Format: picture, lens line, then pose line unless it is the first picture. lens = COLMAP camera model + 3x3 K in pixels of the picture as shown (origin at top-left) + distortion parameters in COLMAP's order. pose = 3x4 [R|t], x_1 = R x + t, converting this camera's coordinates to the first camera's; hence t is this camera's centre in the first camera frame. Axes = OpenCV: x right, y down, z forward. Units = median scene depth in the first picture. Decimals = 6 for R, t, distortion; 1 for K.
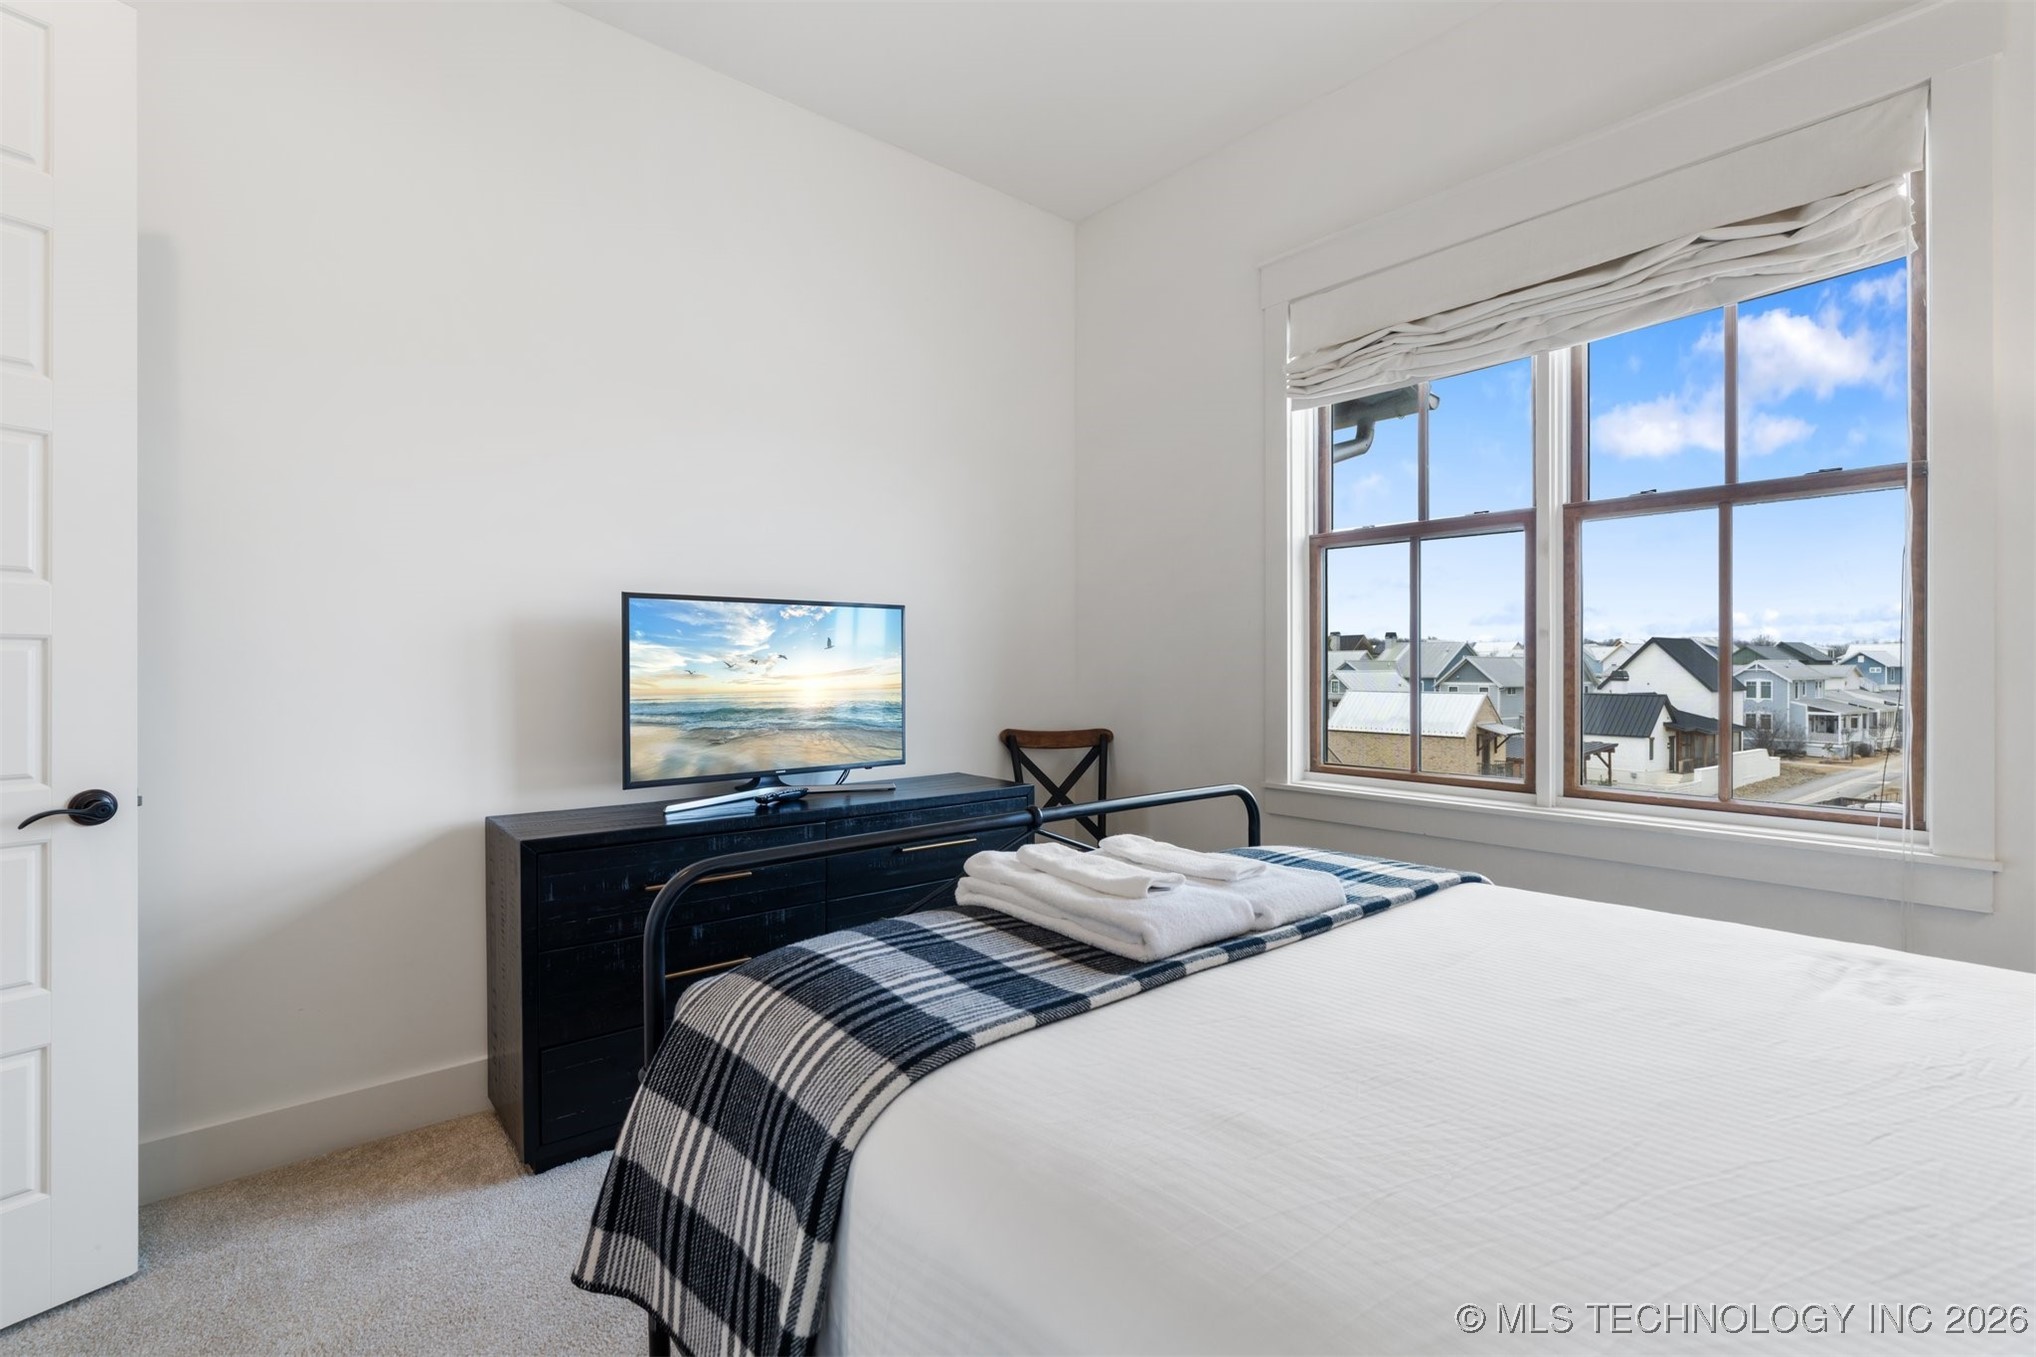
lens RADIAL K [[937.5, 0, 1011.4], [0, 937.5, 674.0], [0, 0, 1]] dist [-0.010713, -0.000047]
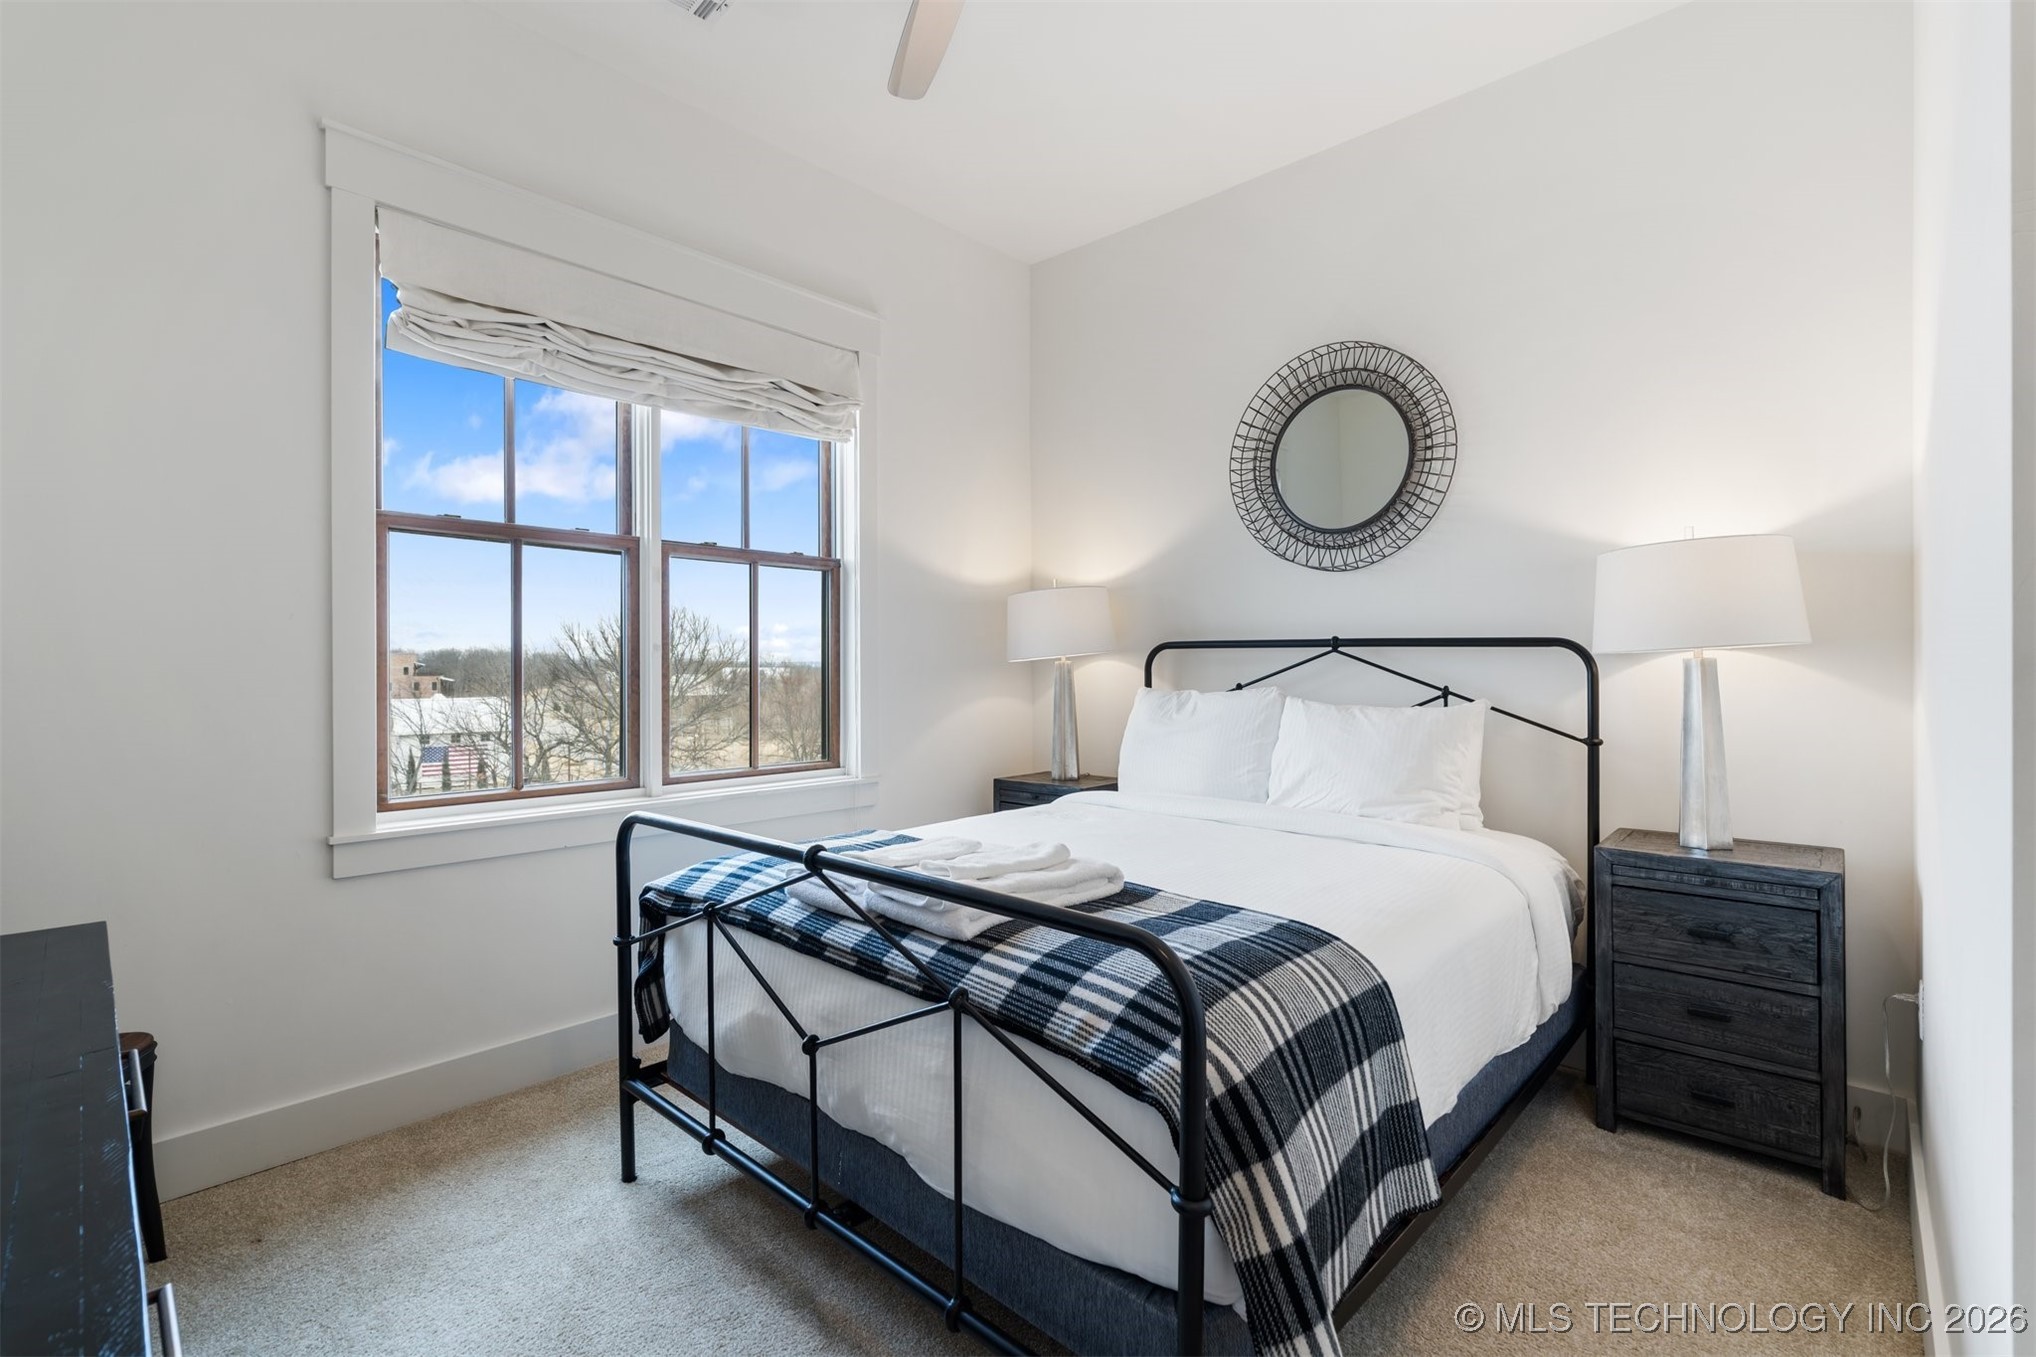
lens RADIAL K [[914.8, 0, 1014.8], [0, 914.8, 684.8], [0, 0, 1]] dist [-0.023024, 0.014258]
pose [[-0.116499, -0.005473, 0.993176, -0.665078], [0.010107, 0.999927, 0.006696, -0.001412], [-0.993139, 0.010818, -0.116435, 0.746760]]
